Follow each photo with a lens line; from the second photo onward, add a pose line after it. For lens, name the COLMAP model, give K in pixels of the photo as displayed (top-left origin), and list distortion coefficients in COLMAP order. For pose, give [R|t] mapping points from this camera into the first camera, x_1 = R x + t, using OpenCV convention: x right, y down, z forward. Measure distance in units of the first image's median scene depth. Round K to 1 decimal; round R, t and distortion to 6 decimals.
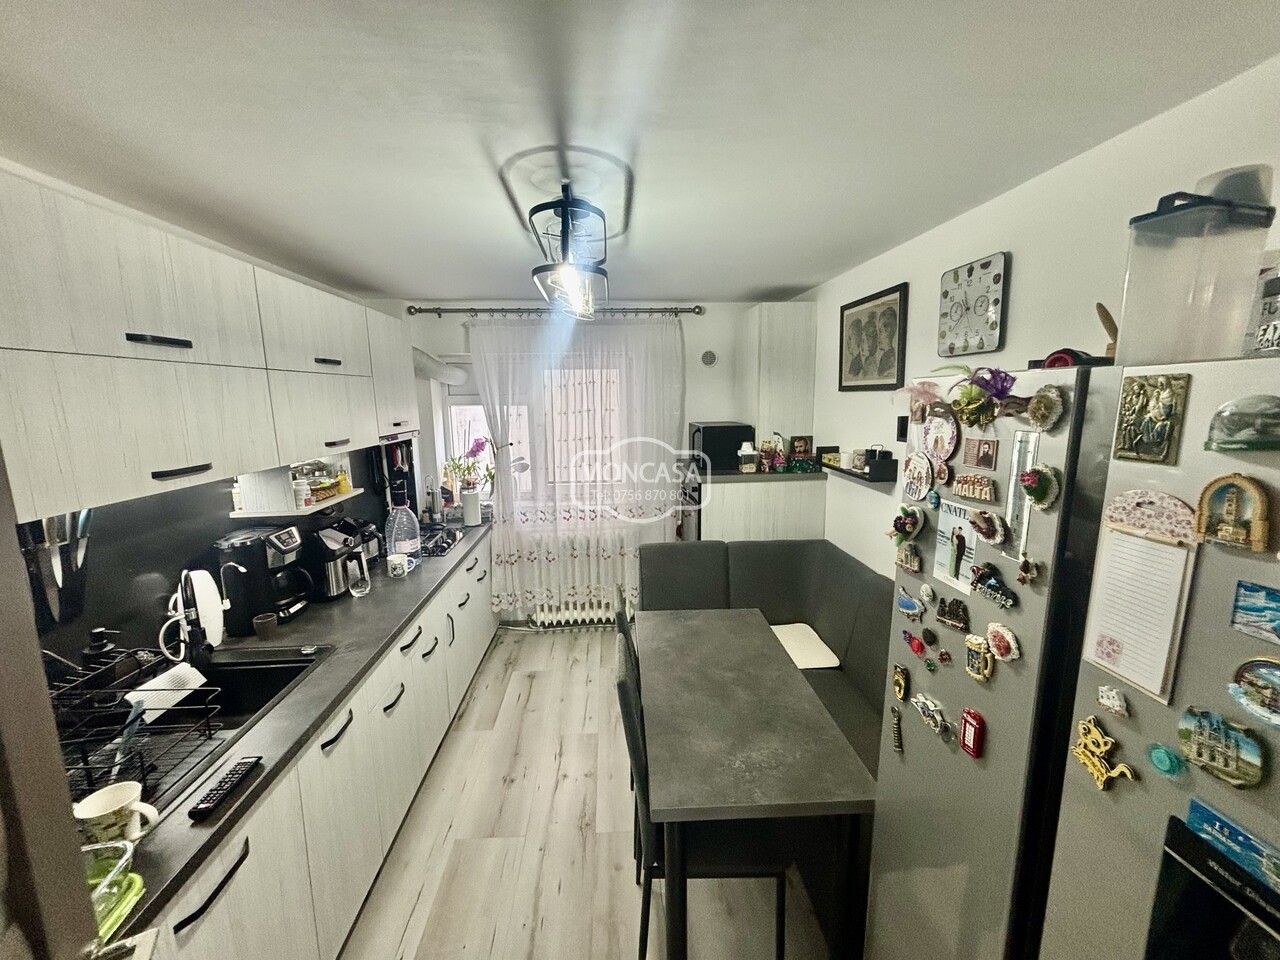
lens RADIAL K [[520.1, 0, 637.5], [0, 520.1, 481.0], [0, 0, 1]] dist [0.000797, 0.000836]
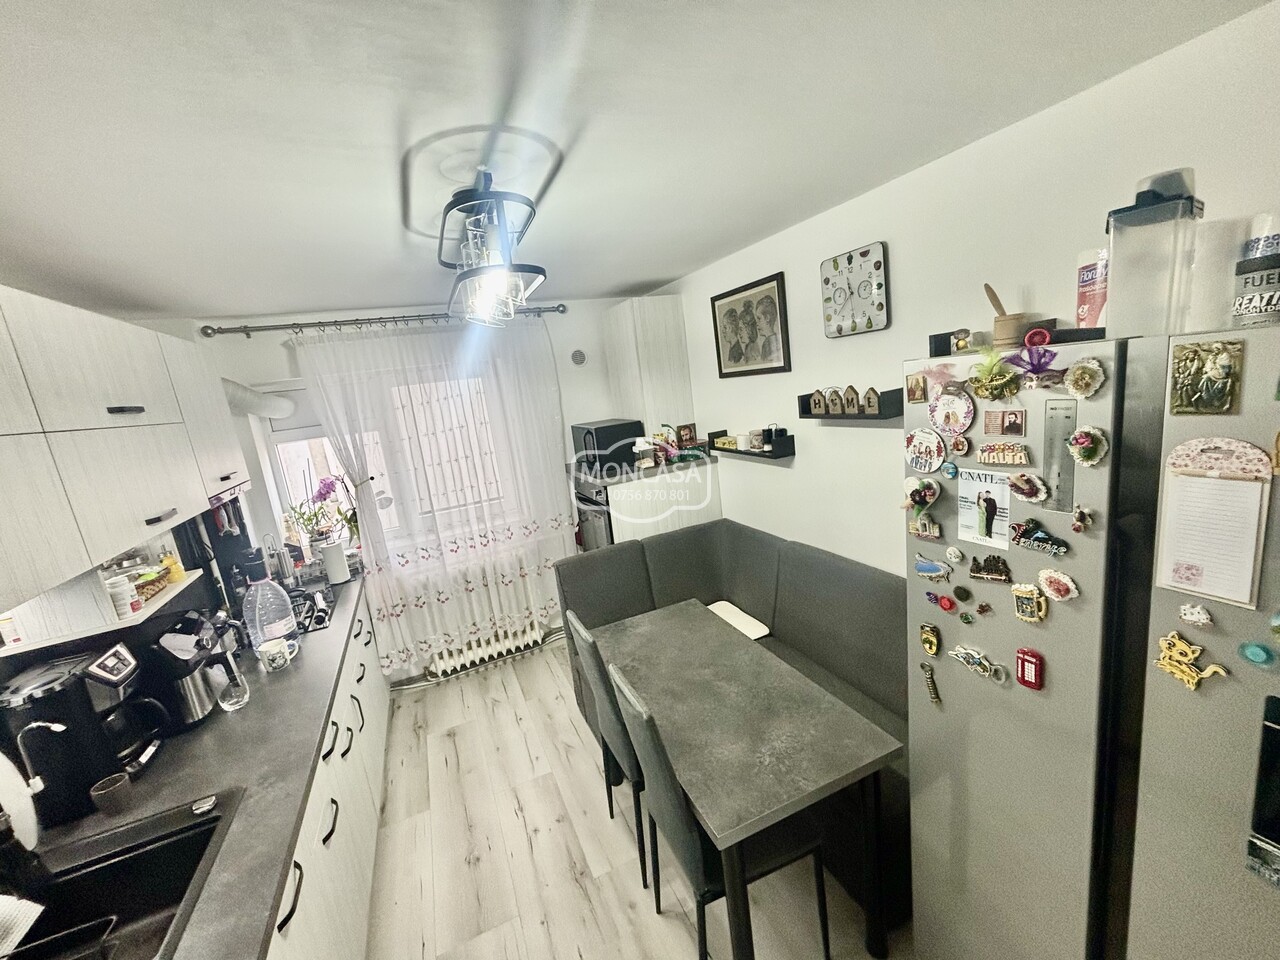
lens RADIAL K [[520.1, 0, 642.1], [0, 520.1, 481.3], [0, 0, 1]] dist [0.000797, 0.000836]
pose [[0.931406, -0.167091, 0.323363, -0.195821], [0.164582, 0.985732, 0.035297, -0.042909], [-0.324647, 0.020344, 0.945616, 0.088769]]
